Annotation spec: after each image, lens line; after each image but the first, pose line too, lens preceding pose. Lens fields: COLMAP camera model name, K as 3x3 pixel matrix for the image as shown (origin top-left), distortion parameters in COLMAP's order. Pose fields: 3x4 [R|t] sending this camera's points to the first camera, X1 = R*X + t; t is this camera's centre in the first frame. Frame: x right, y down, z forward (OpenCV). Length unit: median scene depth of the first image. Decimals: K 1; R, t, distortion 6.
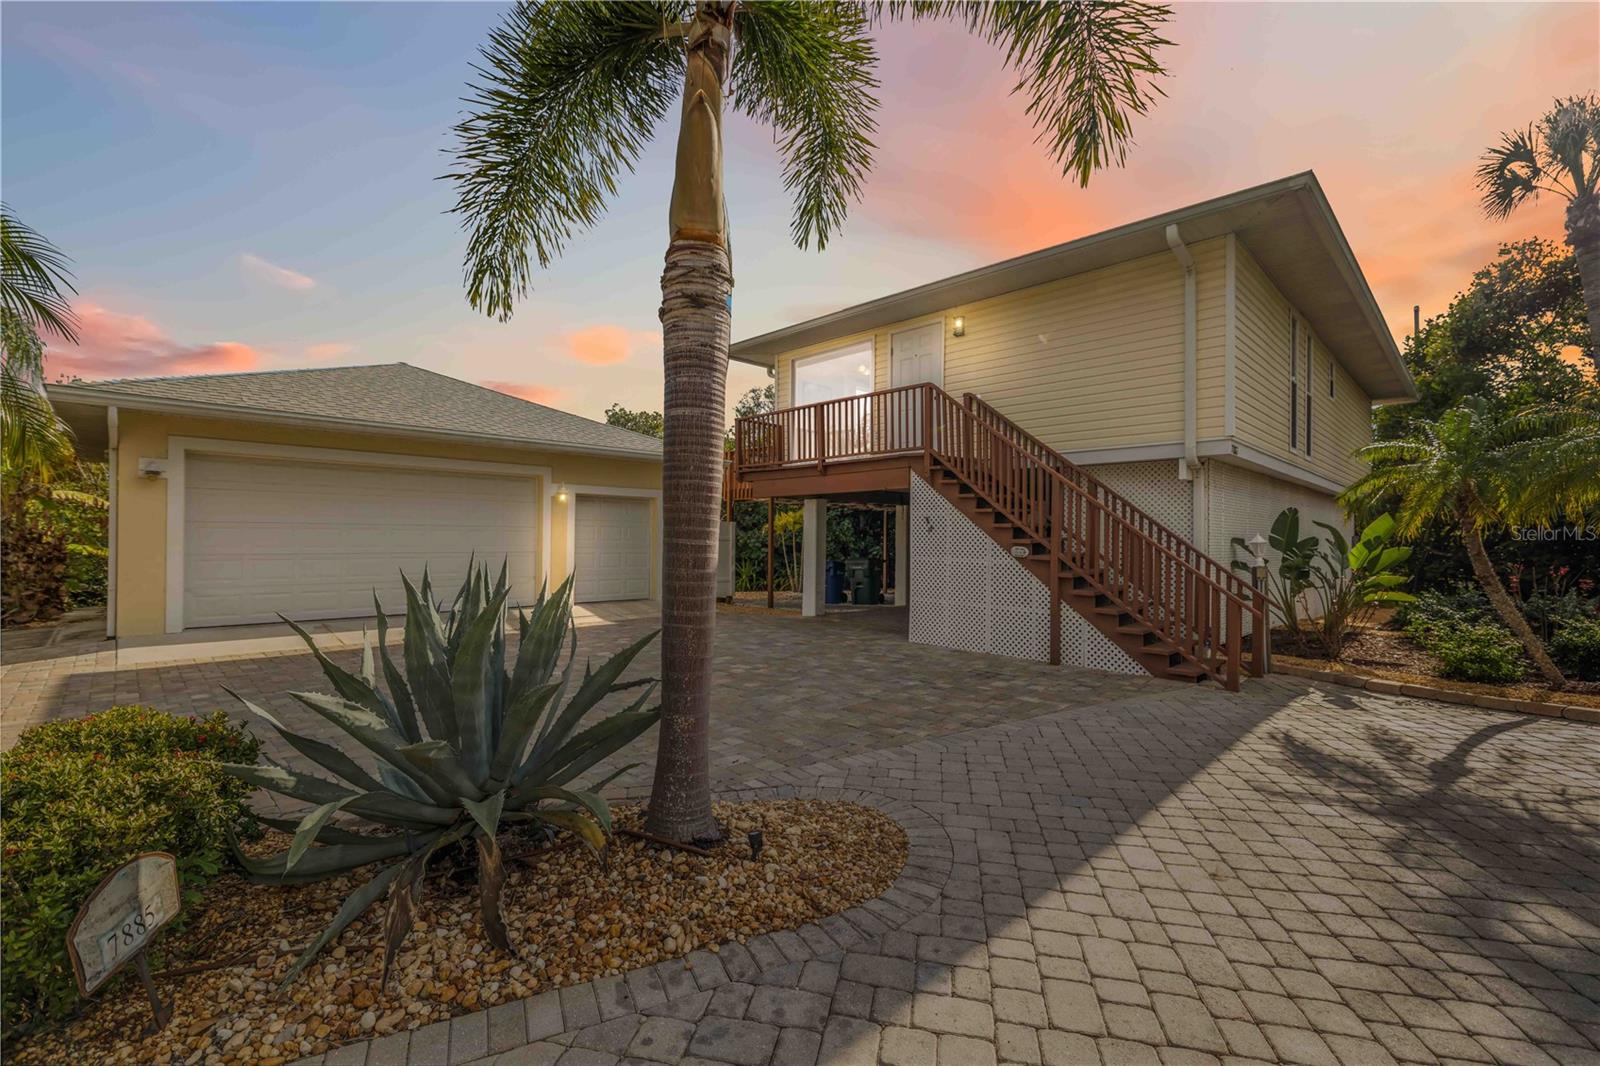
lens RADIAL K [[694.4, 0, 797.9], [0, 694.4, 531.6], [0, 0, 1]] dist [0.000135, 0.002844]
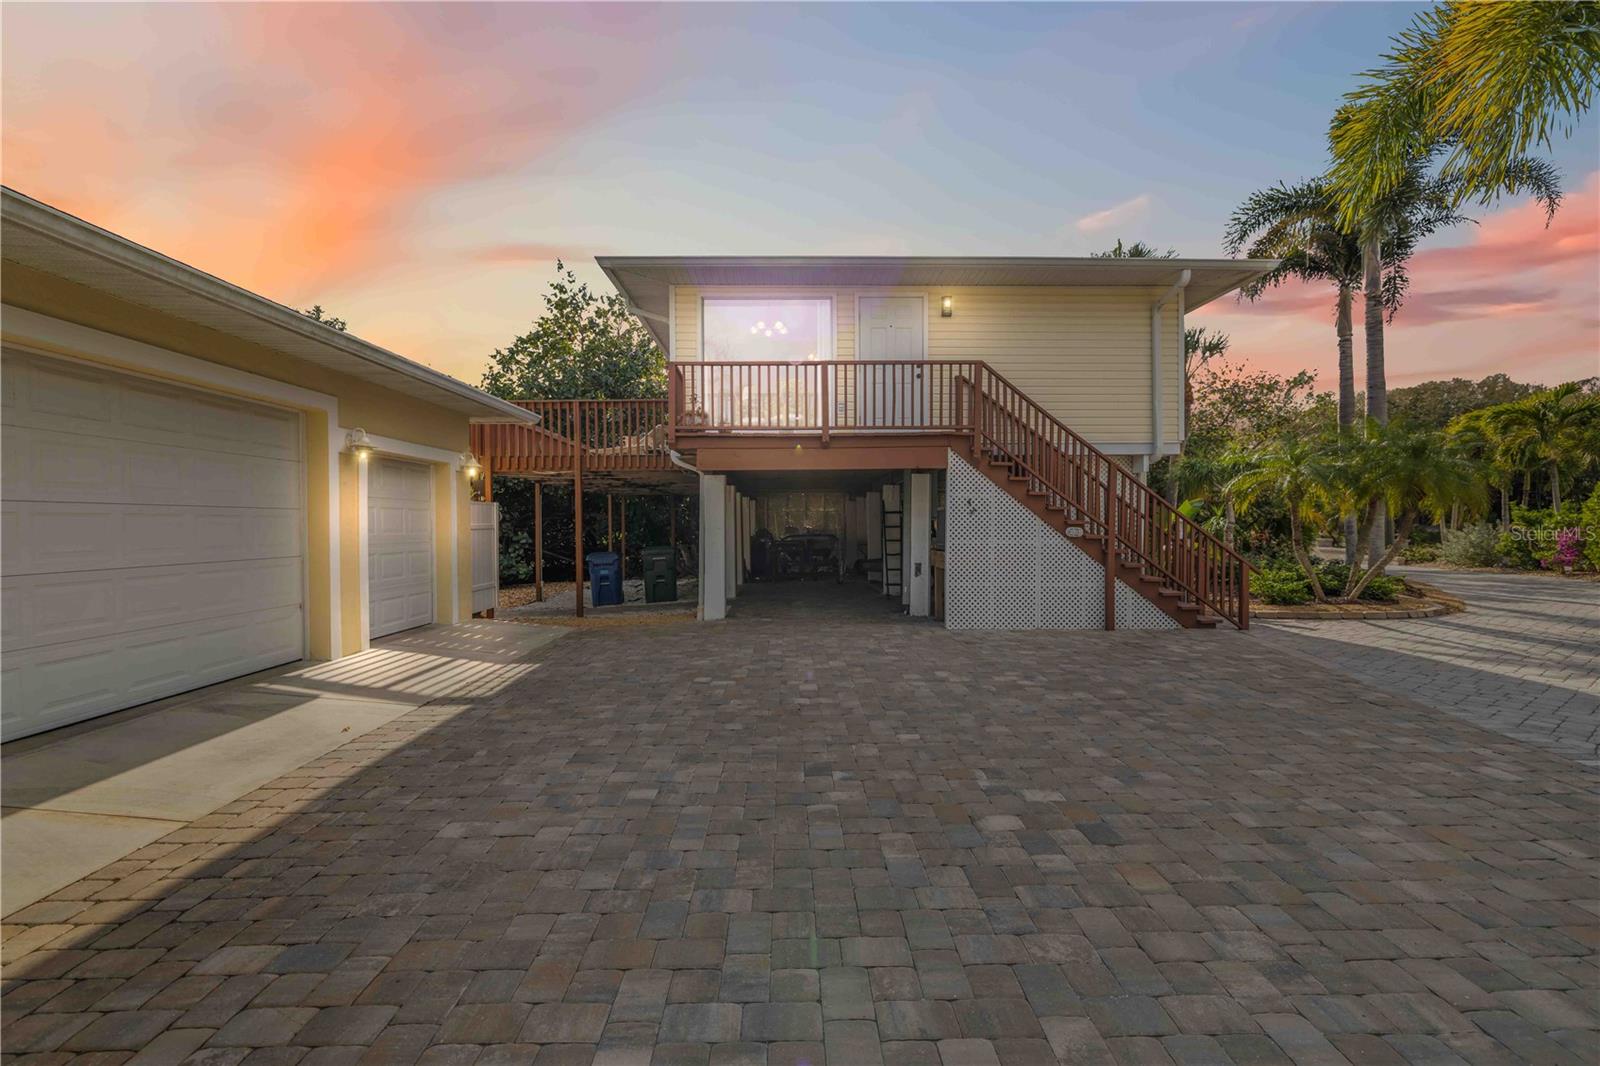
lens RADIAL K [[694.4, 0, 801.2], [0, 694.4, 530.3], [0, 0, 1]] dist [0.000135, 0.002844]
pose [[0.691716, -0.019406, 0.721909, -0.650553], [0.004720, 0.999739, 0.022353, 0.000185], [-0.722154, -0.012054, 0.691627, 0.474773]]
